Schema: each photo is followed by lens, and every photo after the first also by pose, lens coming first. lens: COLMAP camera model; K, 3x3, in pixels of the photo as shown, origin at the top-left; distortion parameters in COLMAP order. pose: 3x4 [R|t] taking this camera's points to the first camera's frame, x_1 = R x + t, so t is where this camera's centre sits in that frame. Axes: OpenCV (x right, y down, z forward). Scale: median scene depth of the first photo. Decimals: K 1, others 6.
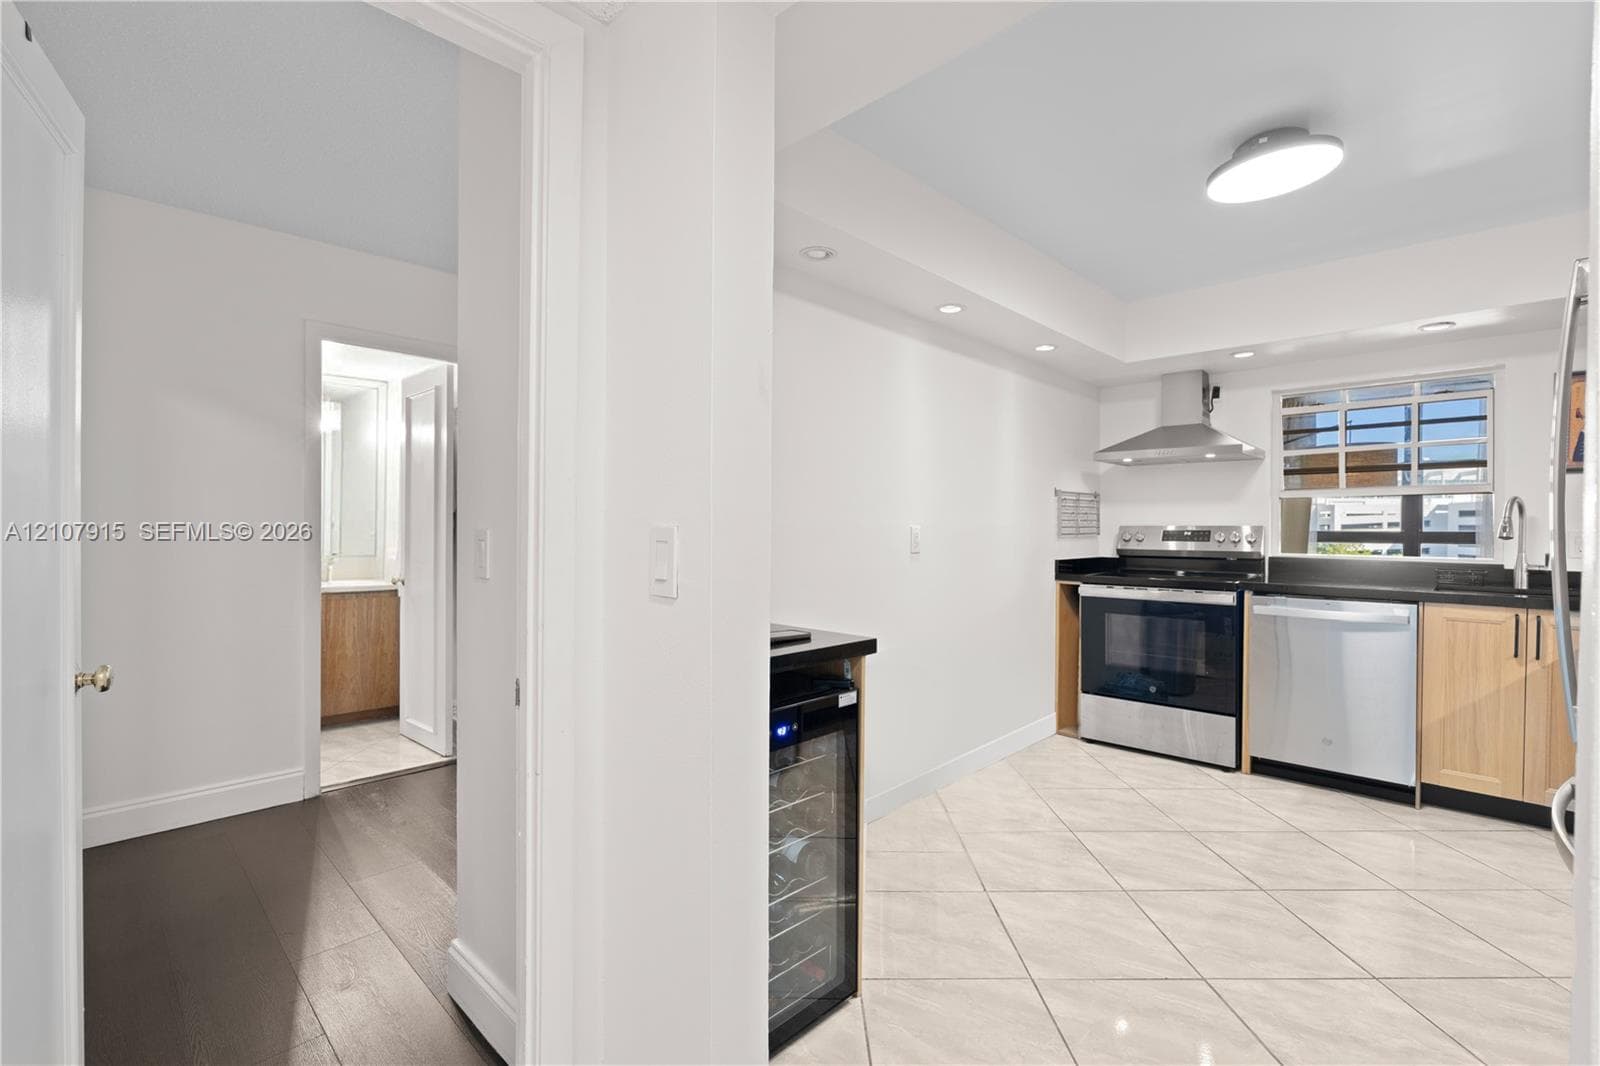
lens RADIAL K [[719.4, 0, 800.8], [0, 719.4, 533.6], [0, 0, 1]] dist [-0.001449, 0.001184]
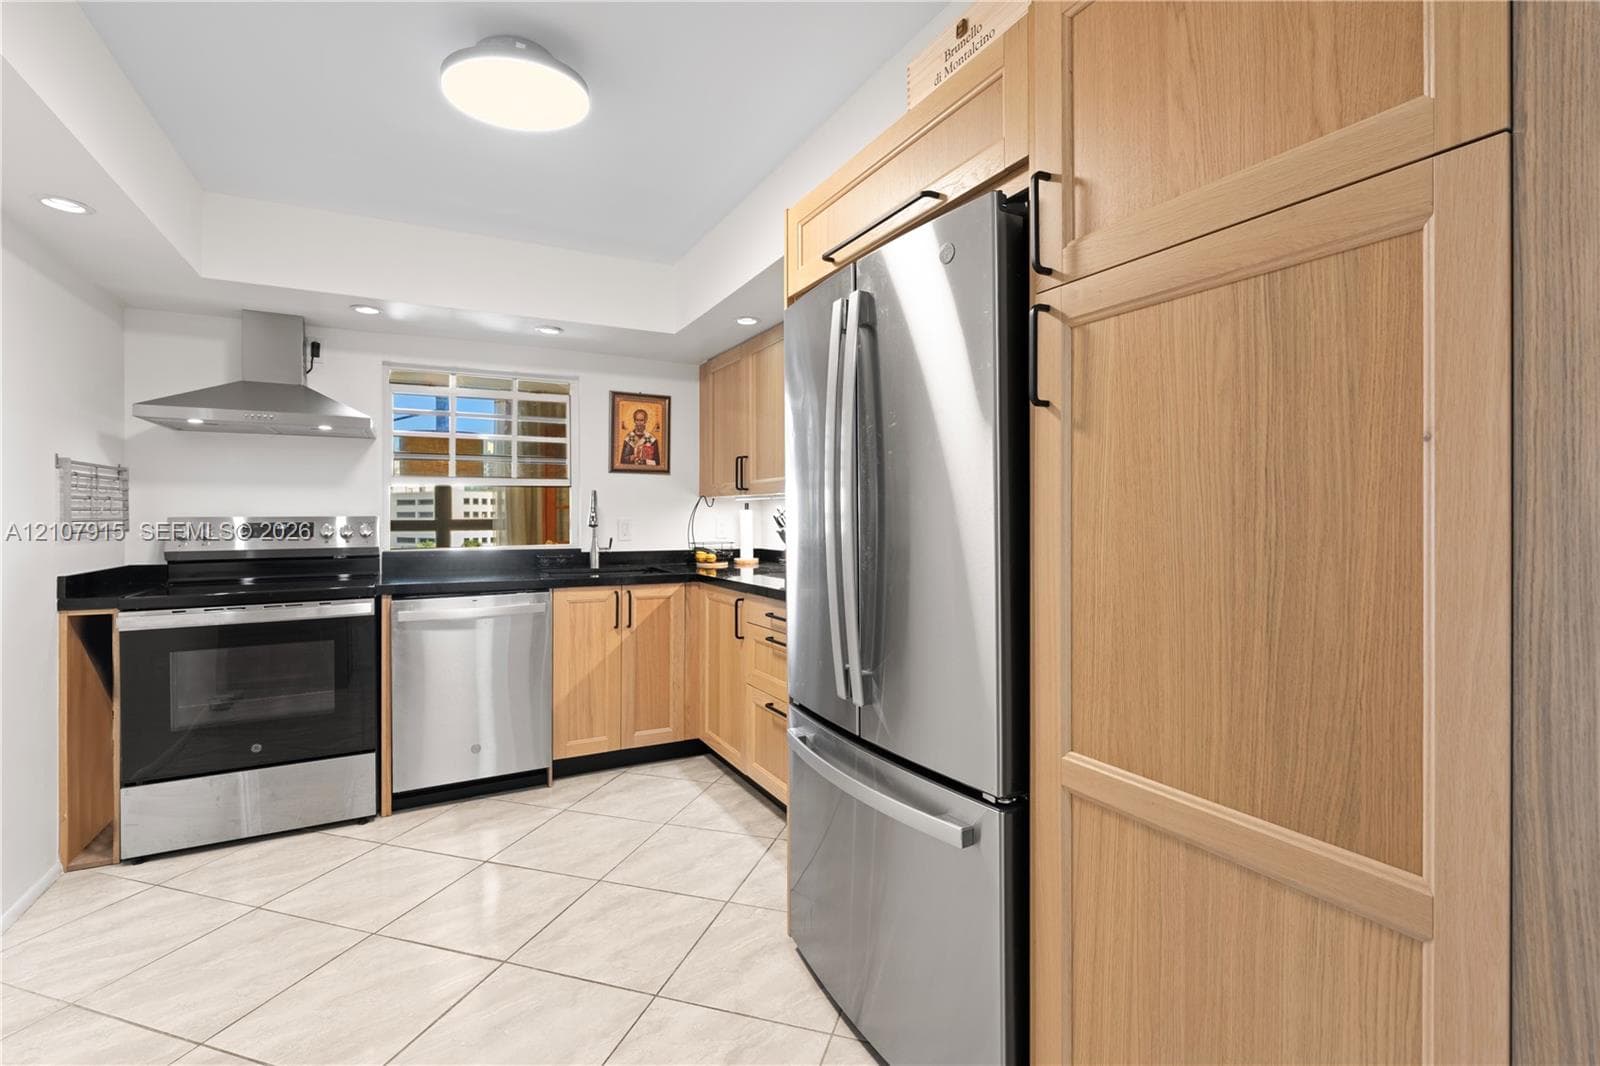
lens RADIAL K [[723.2, 0, 799.0], [0, 723.2, 516.2], [0, 0, 1]] dist [0.000243, 0.000353]
pose [[0.308412, -0.006458, 0.951231, -0.022242], [0.014761, 0.999889, 0.002003, -0.005669], [-0.951138, 0.013423, 0.308474, 0.266158]]
